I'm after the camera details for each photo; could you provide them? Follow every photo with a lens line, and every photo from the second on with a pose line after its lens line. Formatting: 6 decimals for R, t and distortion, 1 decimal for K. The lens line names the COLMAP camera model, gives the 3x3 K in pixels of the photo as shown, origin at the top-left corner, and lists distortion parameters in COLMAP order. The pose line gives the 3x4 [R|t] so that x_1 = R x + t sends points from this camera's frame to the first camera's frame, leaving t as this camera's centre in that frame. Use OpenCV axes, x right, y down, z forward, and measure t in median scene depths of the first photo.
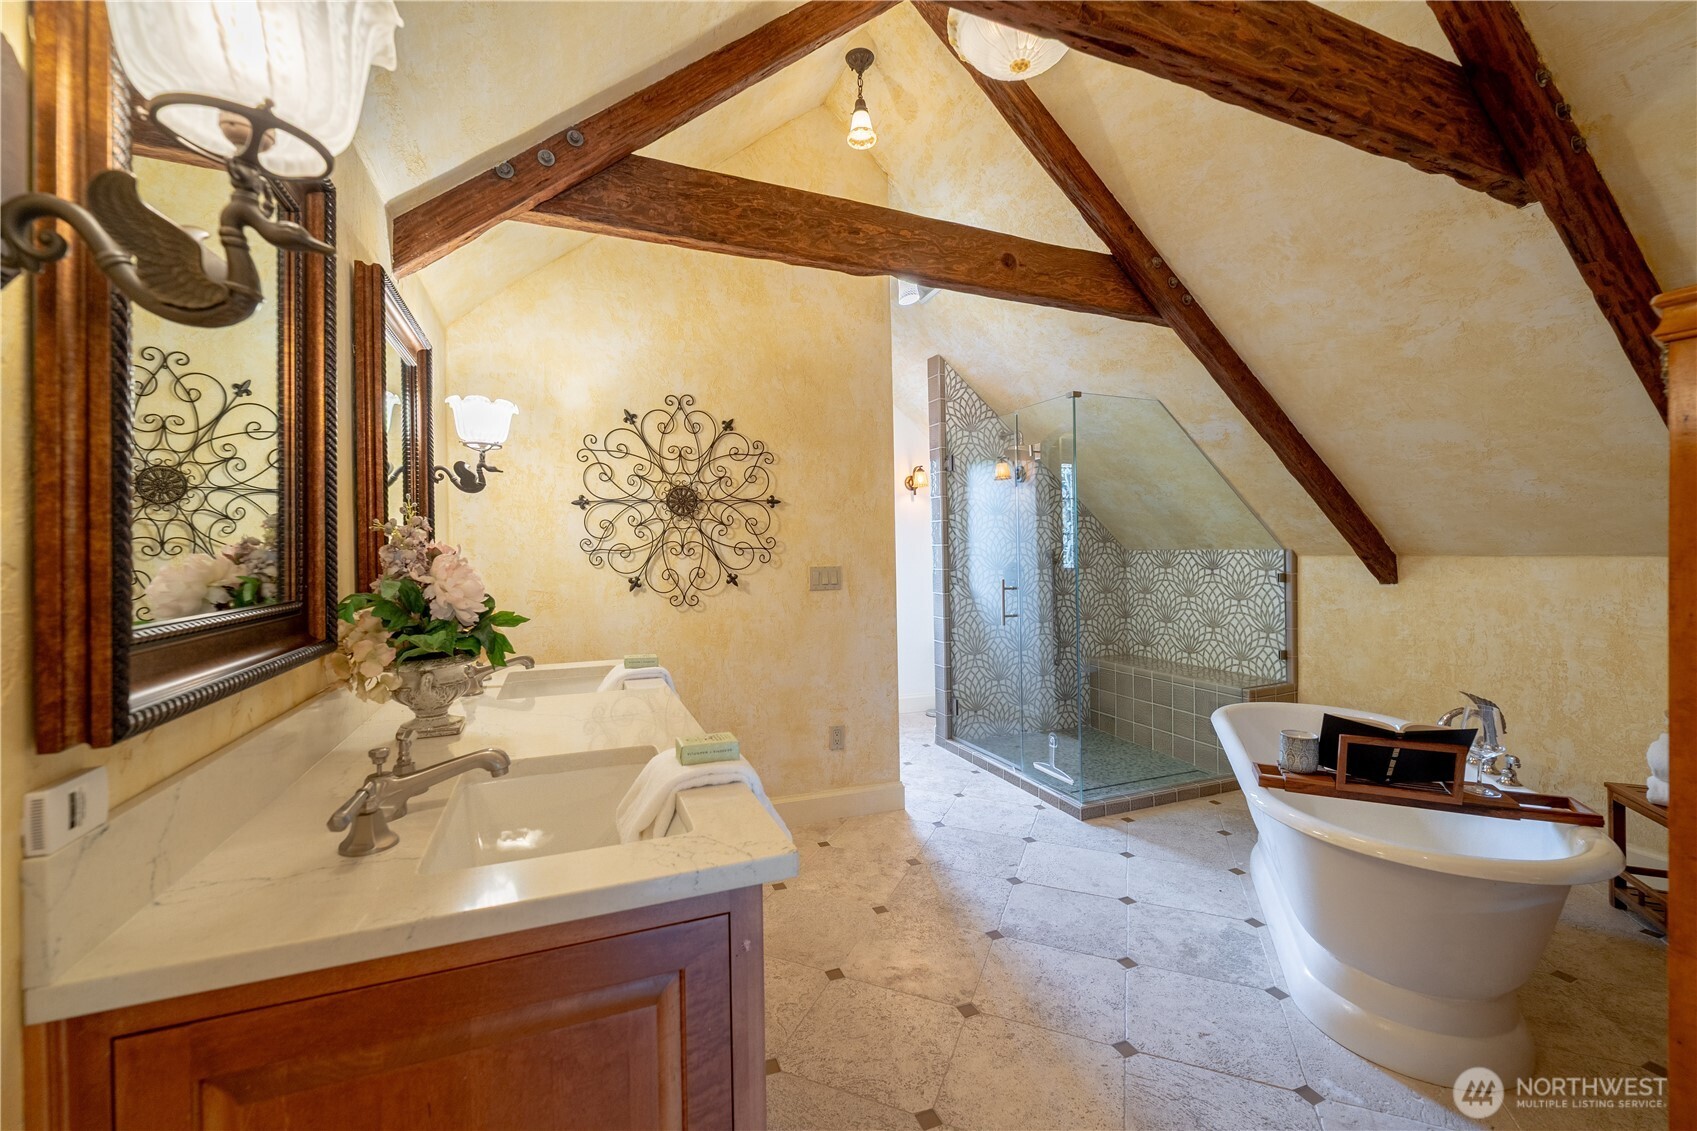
lens RADIAL K [[660.9, 0, 838.2], [0, 660.9, 552.0], [0, 0, 1]] dist [0.000505, 0.000014]
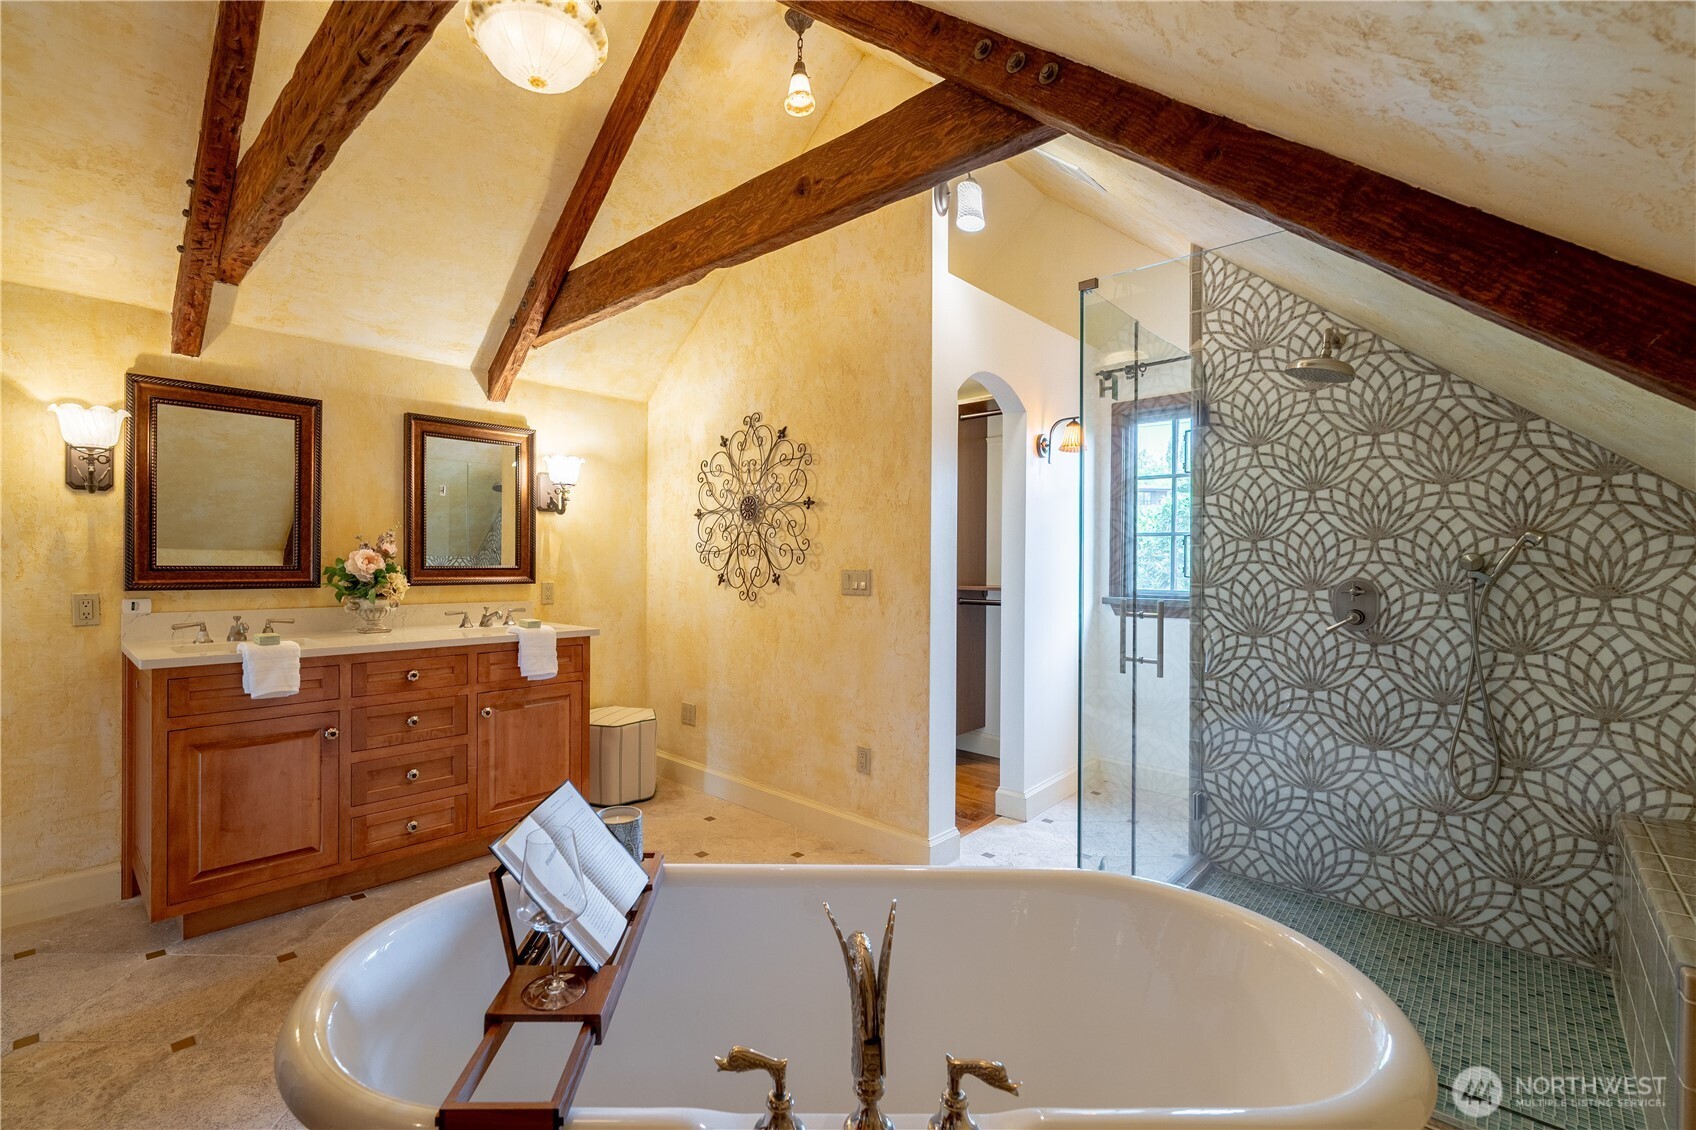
lens RADIAL K [[746.1, 0, 840.2], [0, 746.1, 567.2], [0, 0, 1]] dist [0.003846, 0.000004]
pose [[0.431225, 0.018500, -0.902055, 0.959854], [-0.008059, 0.999829, 0.016653, 0.001832], [0.902208, 0.000088, 0.431301, 0.571458]]
